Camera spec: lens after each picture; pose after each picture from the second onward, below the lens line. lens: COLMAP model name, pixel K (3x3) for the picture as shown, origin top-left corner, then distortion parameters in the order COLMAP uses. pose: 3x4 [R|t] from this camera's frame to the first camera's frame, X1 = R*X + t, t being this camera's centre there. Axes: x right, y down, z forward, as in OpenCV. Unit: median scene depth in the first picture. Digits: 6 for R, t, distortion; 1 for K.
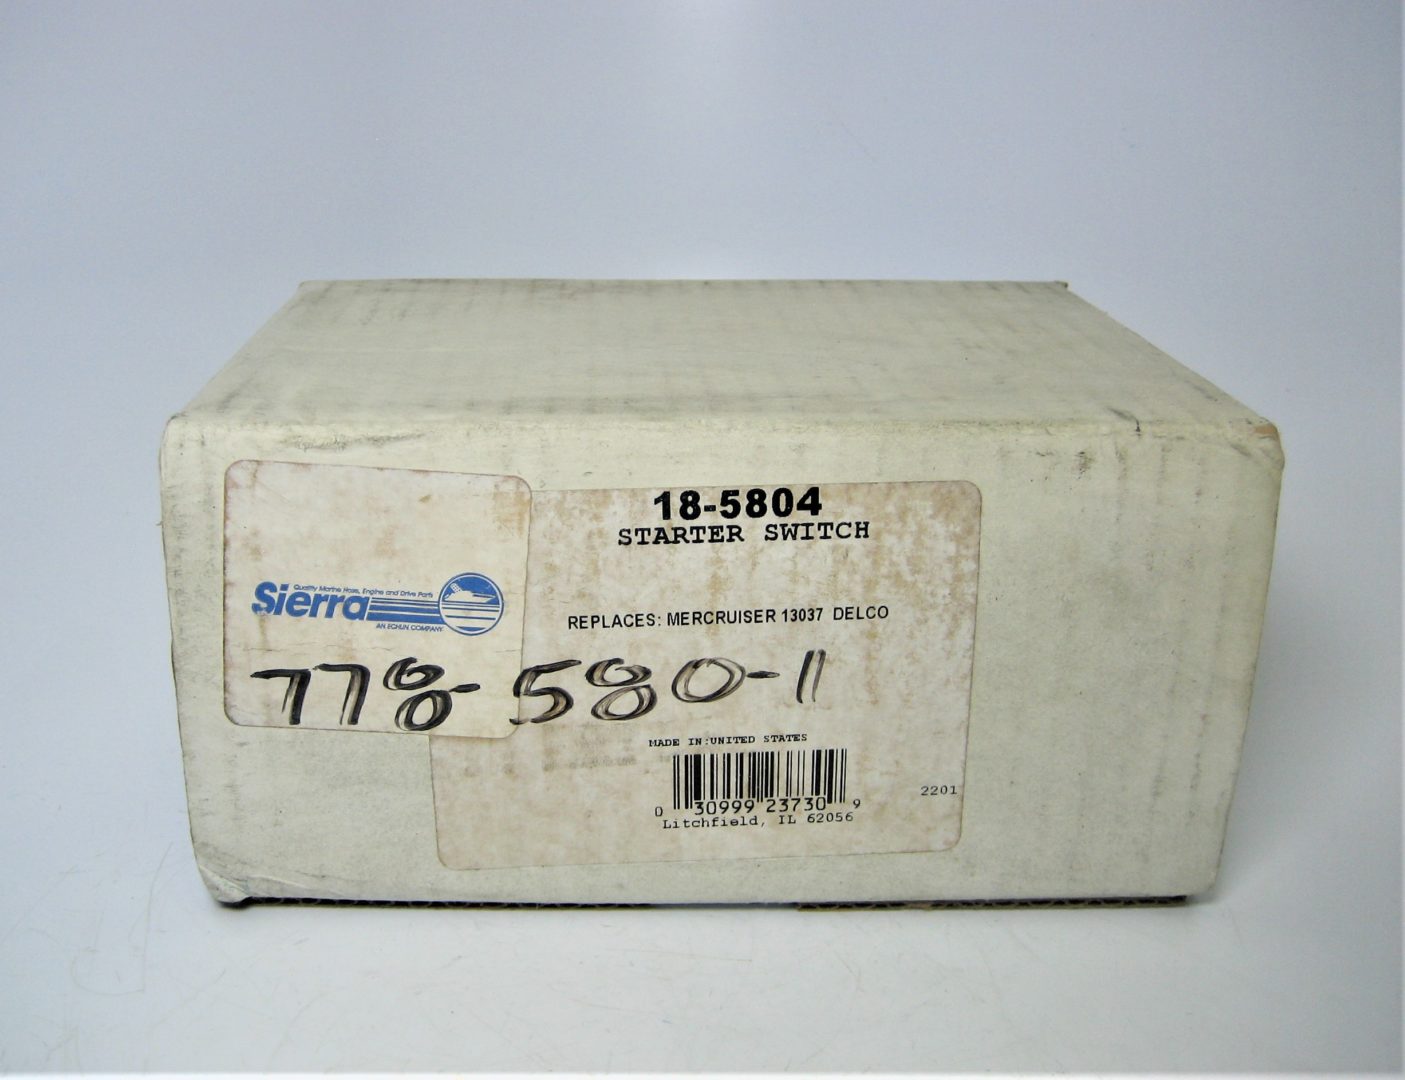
lens RADIAL K [[1722.2, 0, 694.5], [0, 1722.2, 536.3], [0, 0, 1]] dist [-0.183731, 0.000000]
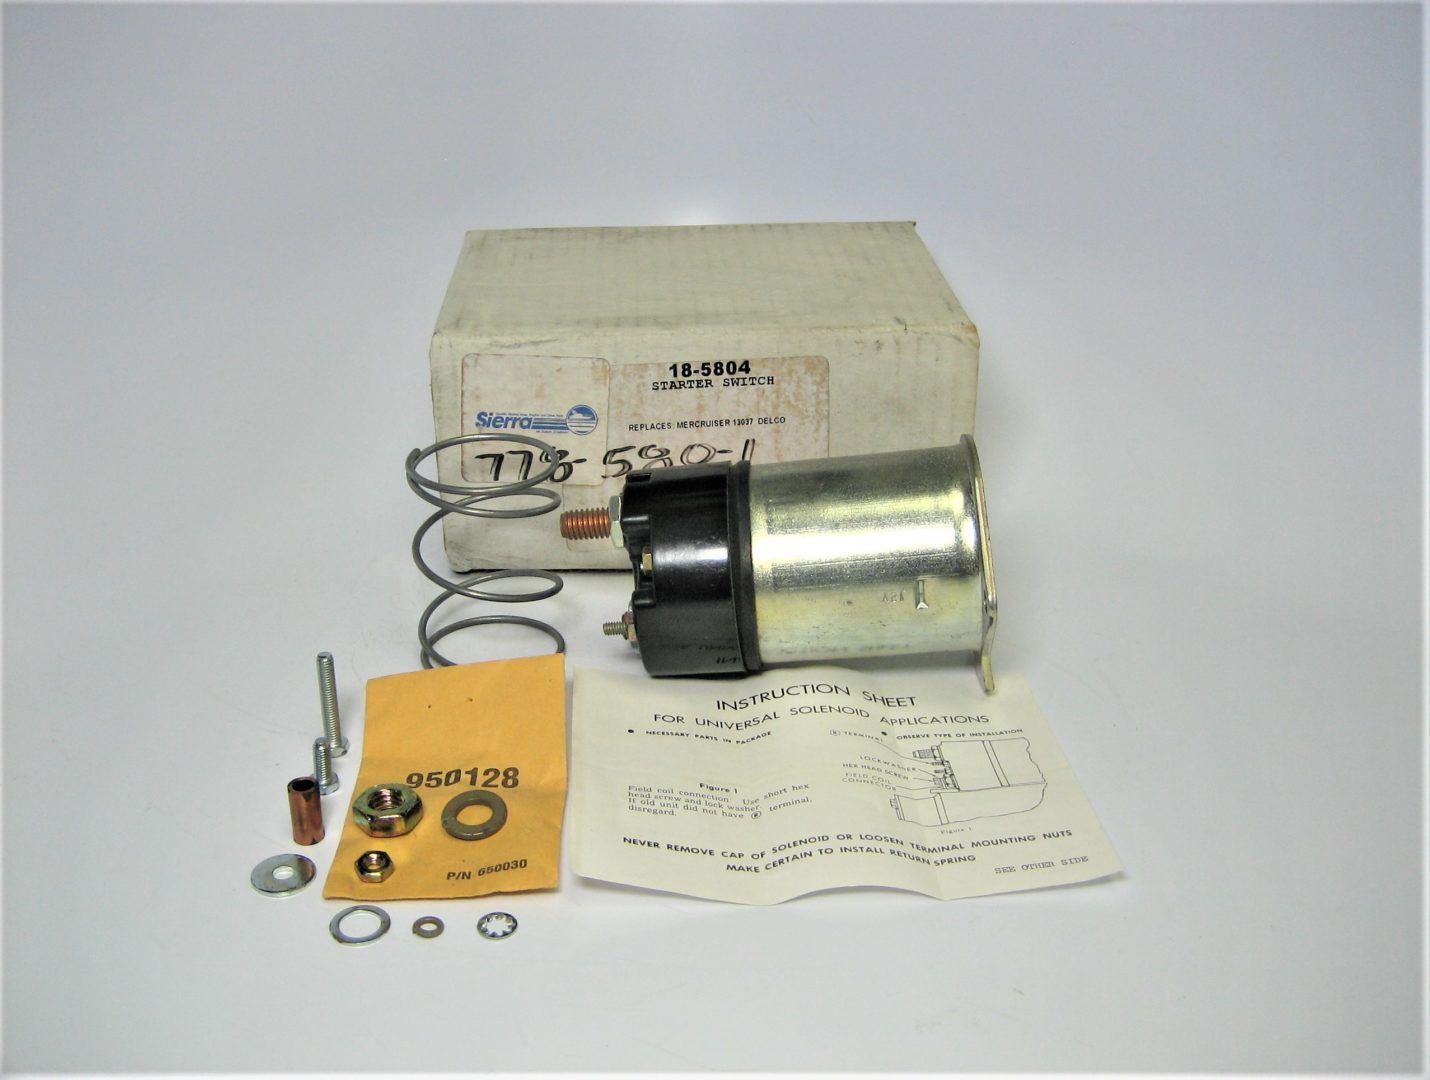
lens RADIAL K [[1752.9, 0, 718.9], [0, 1752.9, 541.5], [0, 0, 1]] dist [-0.183731, 0.000000]
pose [[0.999725, -0.016746, -0.016389, 0.066408], [0.018660, 0.992027, 0.124633, -0.074254], [0.014171, -0.124904, 0.992068, -1.098517]]
